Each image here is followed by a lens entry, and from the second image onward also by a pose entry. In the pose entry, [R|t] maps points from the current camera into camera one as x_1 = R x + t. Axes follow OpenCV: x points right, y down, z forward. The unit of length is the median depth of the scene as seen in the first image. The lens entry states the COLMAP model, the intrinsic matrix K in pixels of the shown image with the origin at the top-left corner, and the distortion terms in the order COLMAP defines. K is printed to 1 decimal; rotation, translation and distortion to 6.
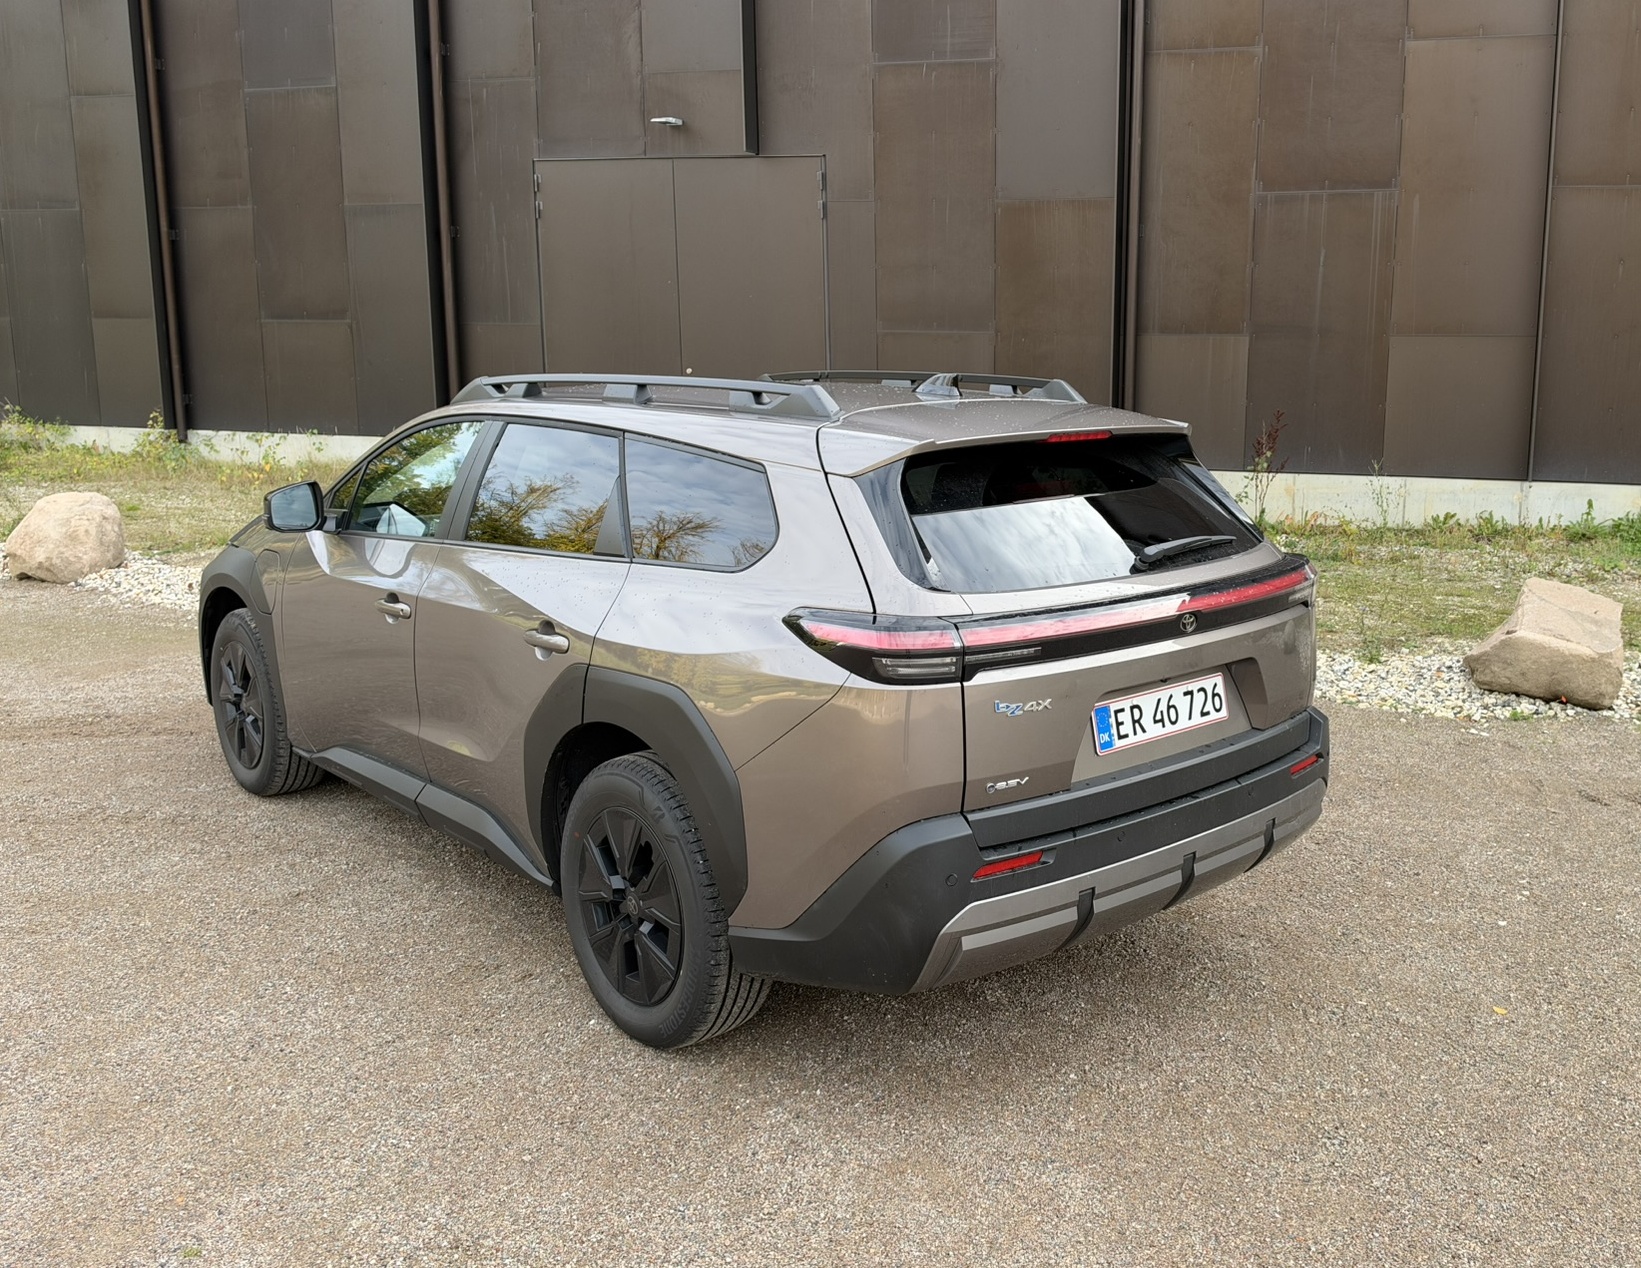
lens RADIAL K [[1379.4, 0, 999.0], [0, 1379.4, 547.8], [0, 0, 1]] dist [0.127868, -0.192540]
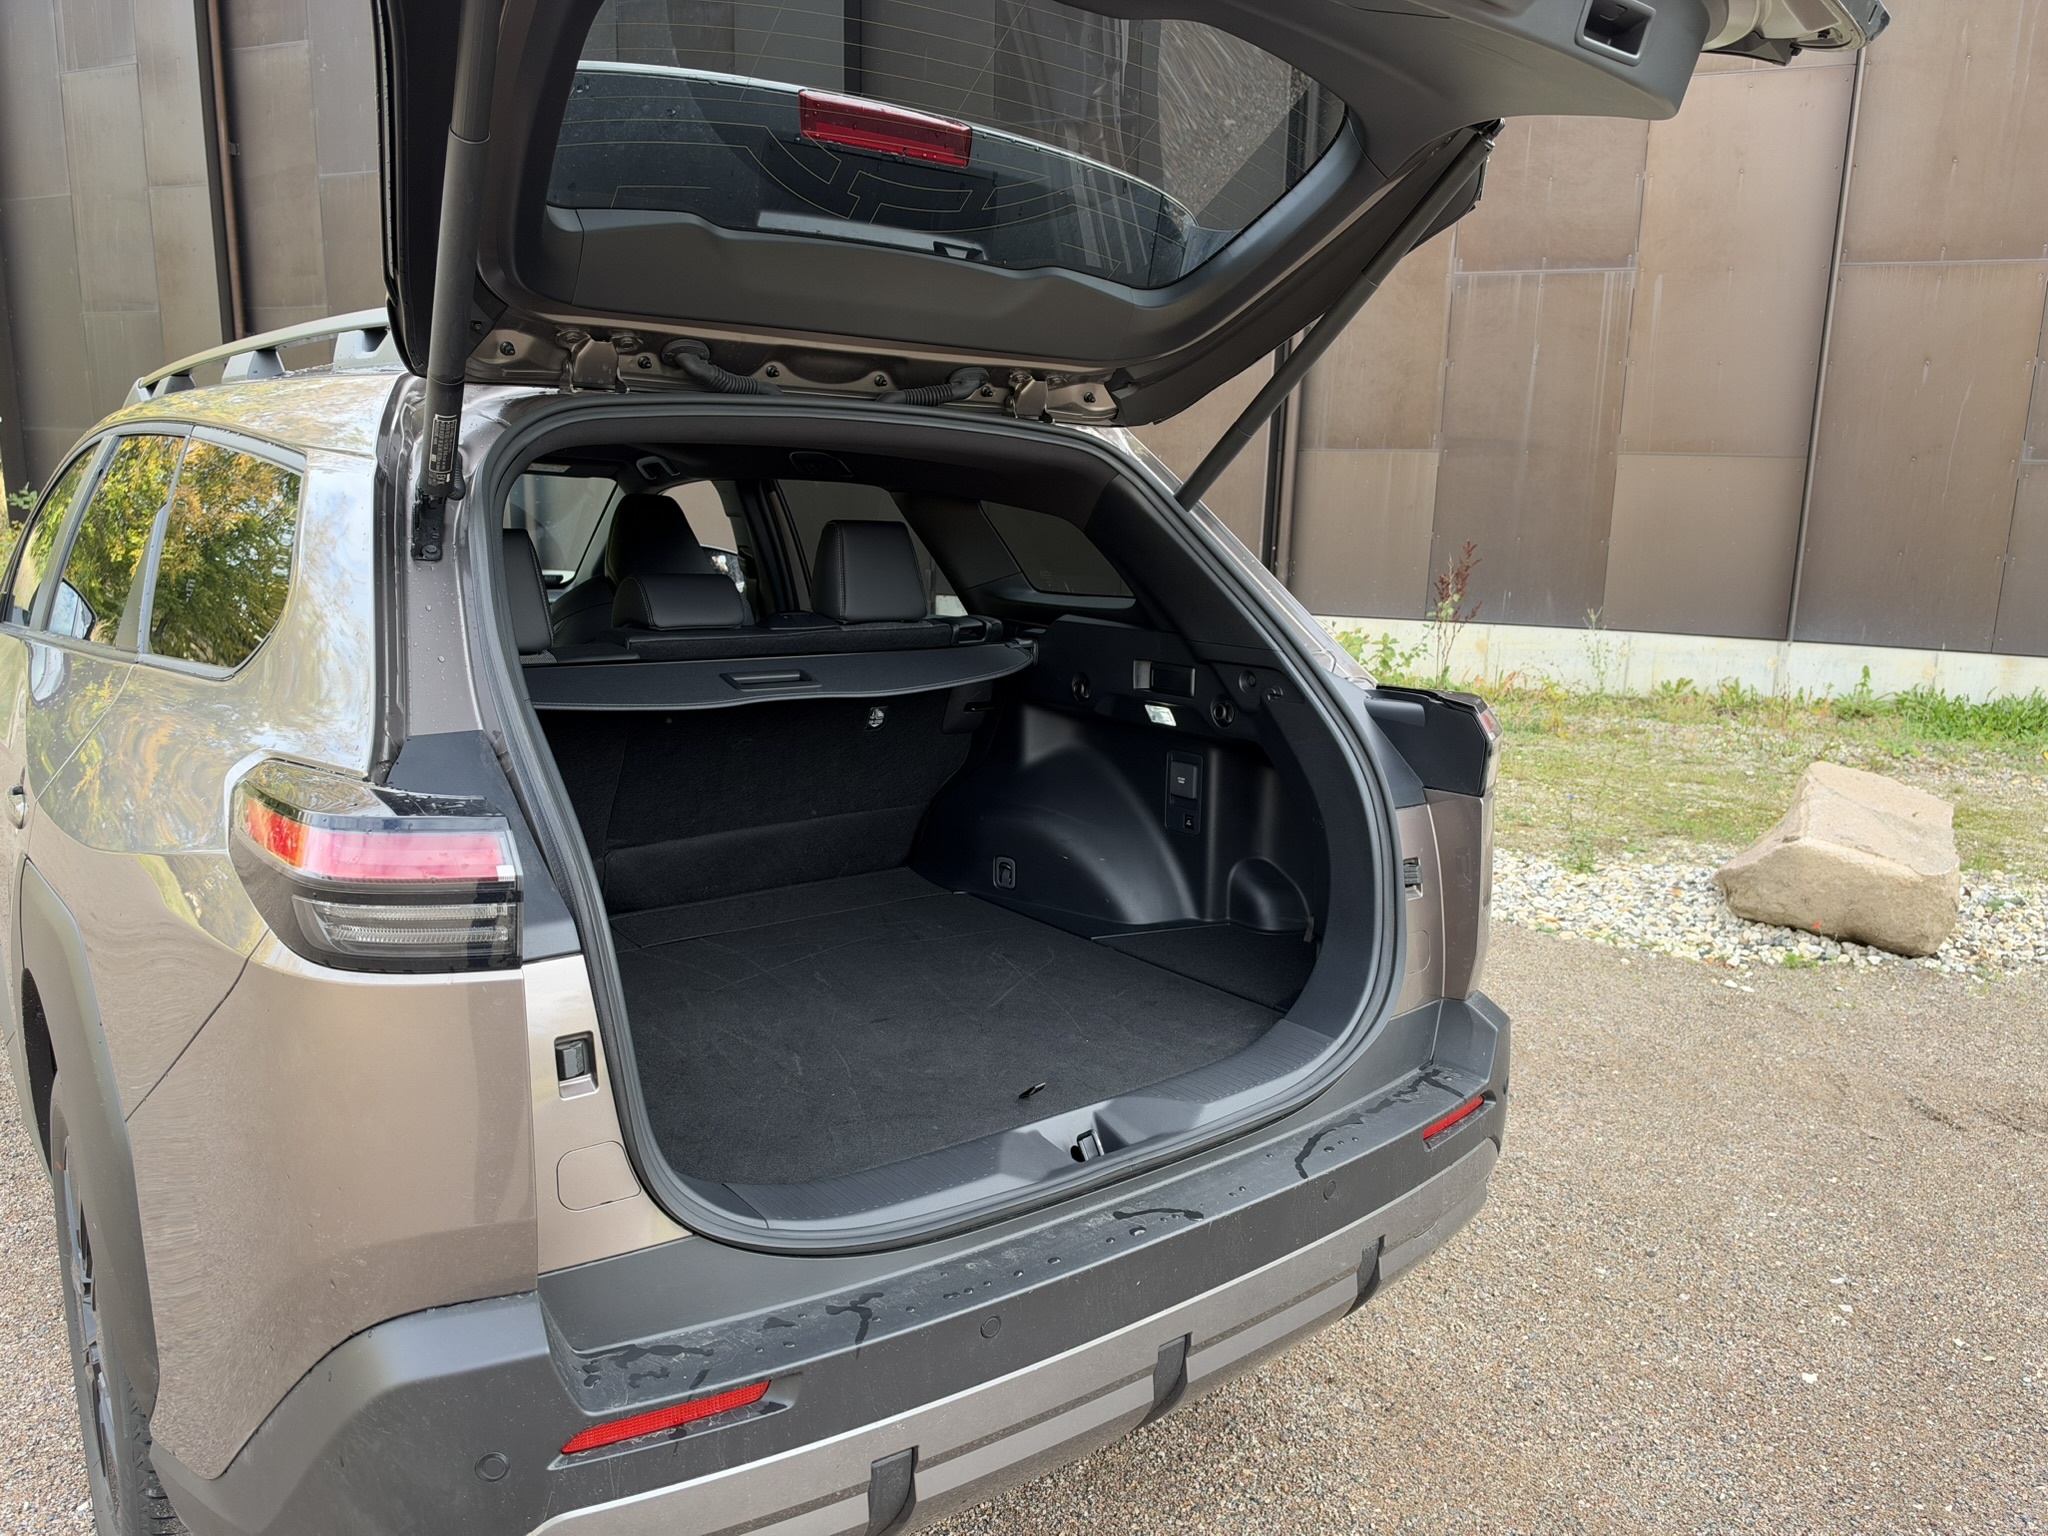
lens RADIAL K [[1433.2, 0, 1024.0], [0, 1433.2, 768.0], [0, 0, 1]] dist [-0.006544, -0.003498]
pose [[0.993867, 0.037167, -0.104149, 0.061654], [-0.033036, 0.998608, 0.041114, 0.008609], [0.105532, -0.037421, 0.993712, 0.256607]]
